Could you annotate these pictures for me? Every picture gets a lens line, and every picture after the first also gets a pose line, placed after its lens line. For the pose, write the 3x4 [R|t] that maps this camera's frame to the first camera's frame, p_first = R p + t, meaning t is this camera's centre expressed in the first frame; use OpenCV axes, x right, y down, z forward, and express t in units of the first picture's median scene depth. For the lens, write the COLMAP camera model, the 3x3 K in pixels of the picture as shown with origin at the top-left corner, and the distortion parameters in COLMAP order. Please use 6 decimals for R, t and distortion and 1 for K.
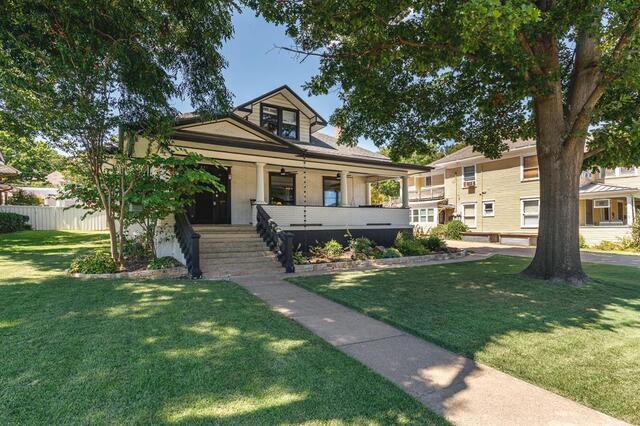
lens RADIAL K [[316.4, 0, 321.3], [0, 316.4, 221.1], [0, 0, 1]] dist [0.000235, -0.000056]
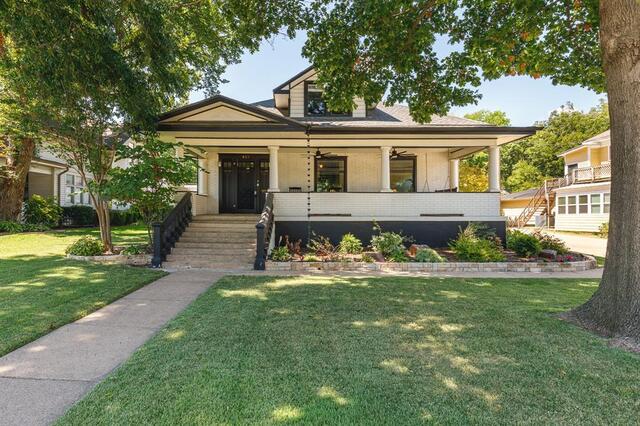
lens RADIAL K [[324.5, 0, 320.0], [0, 324.5, 213.0], [0, 0, 1]] dist [-0.000628, -0.000294]
pose [[0.864915, 0.003528, -0.501905, 0.335364], [-0.001422, 0.999989, 0.004580, 0.002810], [0.501916, -0.003247, 0.864910, 0.222164]]
